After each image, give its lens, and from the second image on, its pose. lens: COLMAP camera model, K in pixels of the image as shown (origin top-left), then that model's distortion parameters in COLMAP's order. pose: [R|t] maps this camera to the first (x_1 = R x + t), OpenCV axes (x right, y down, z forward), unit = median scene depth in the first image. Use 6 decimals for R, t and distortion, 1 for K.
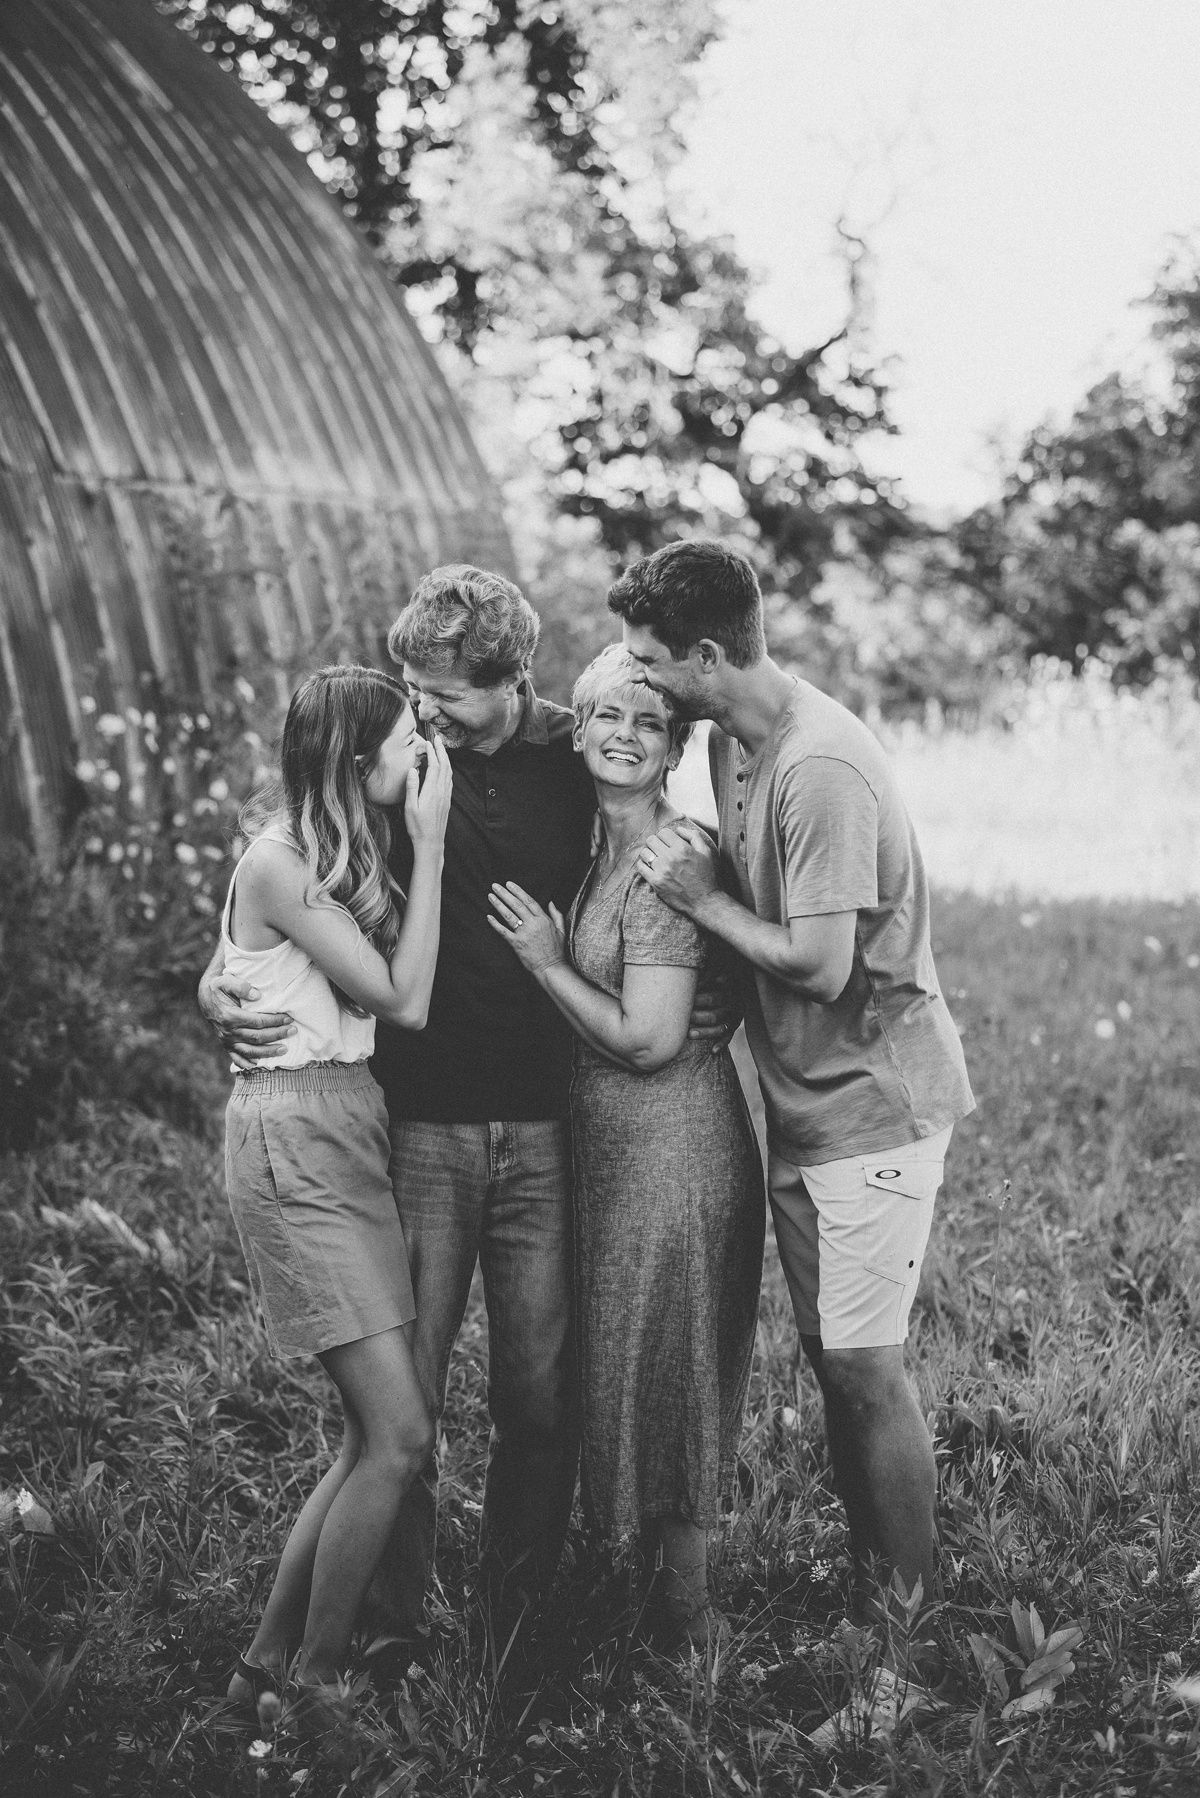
lens RADIAL K [[4292.2, 0, 600.0], [0, 4292.2, 899.0], [0, 0, 1]] dist [0.260341, -0.706399]
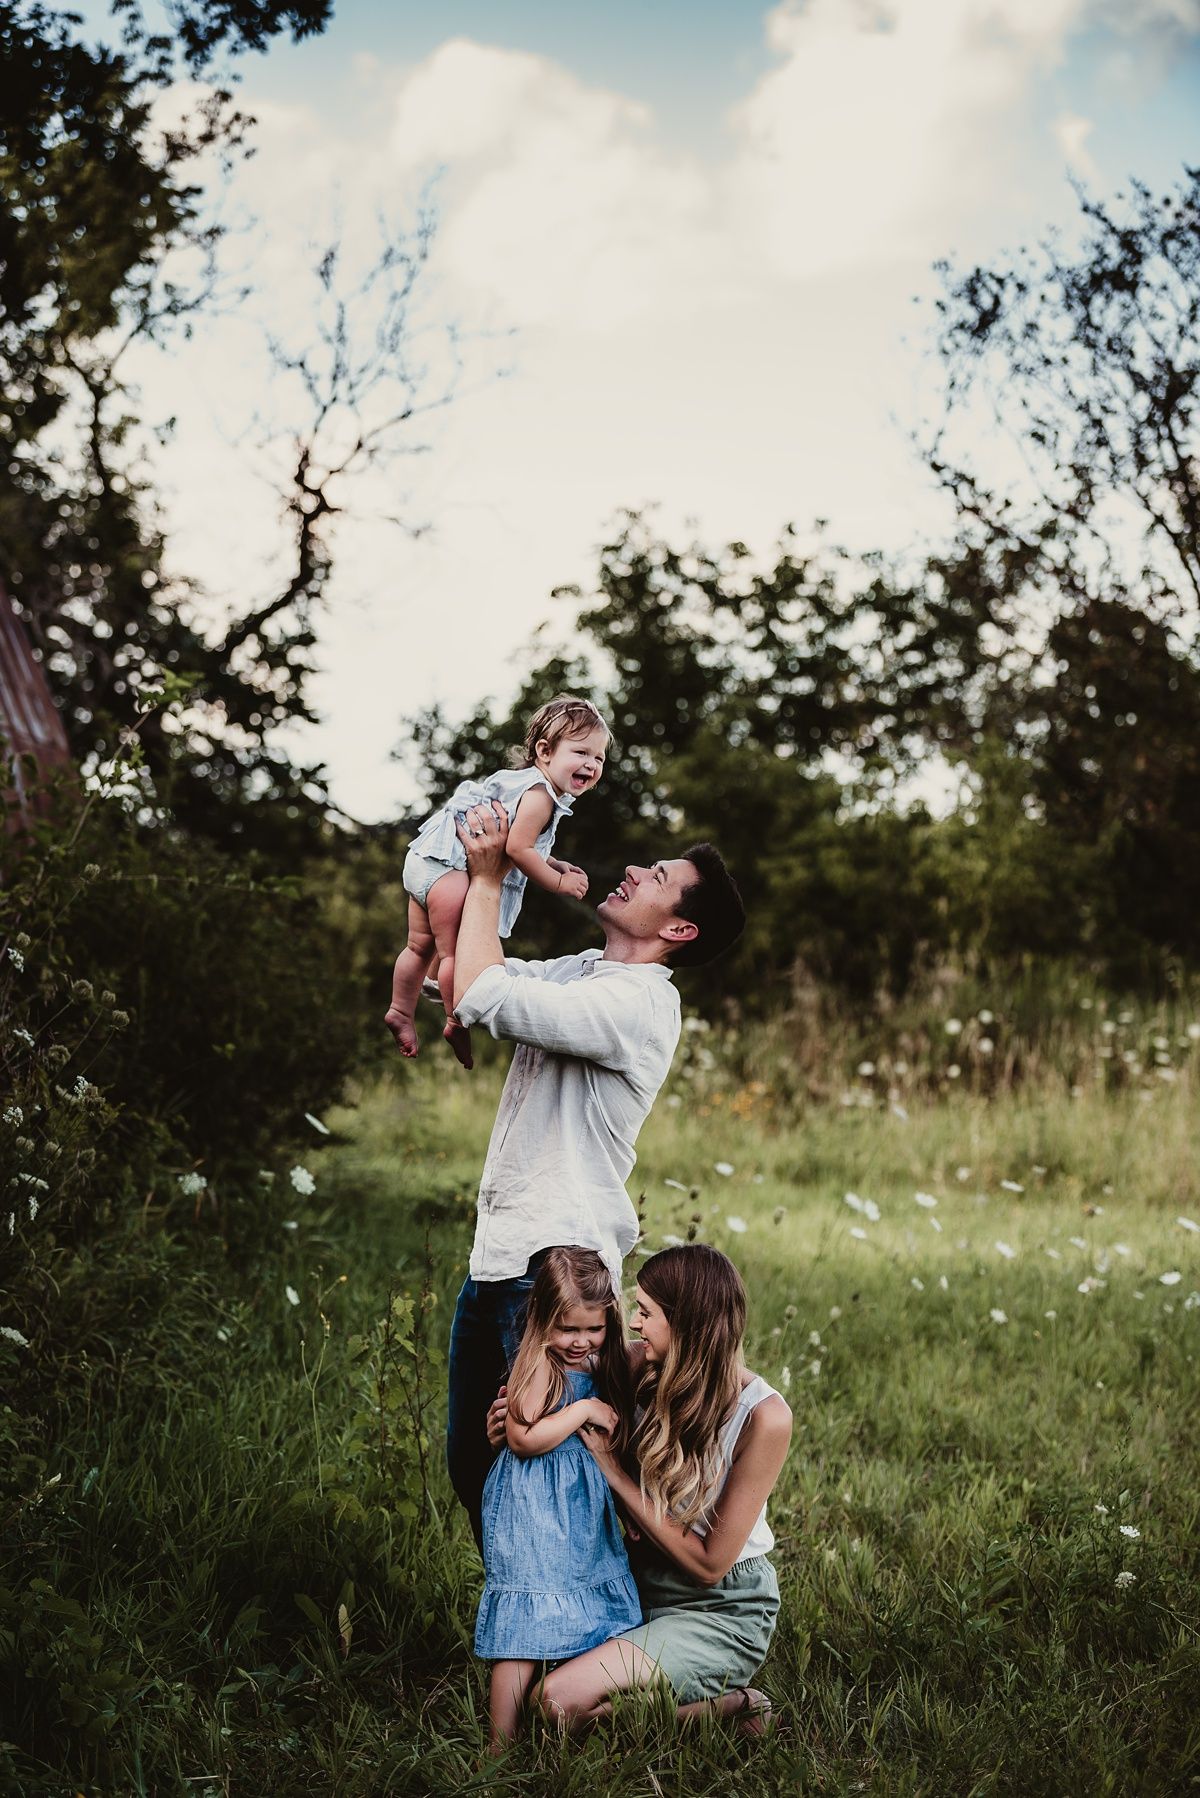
lens RADIAL K [[4292.2, 0, 600.0], [0, 4292.2, 899.0], [0, 0, 1]] dist [0.260341, -0.706399]
pose [[0.983266, 0.018219, 0.181261, -0.100046], [-0.004368, 0.997058, -0.076521, -0.009106], [-0.182122, 0.074448, 0.980454, 0.349687]]
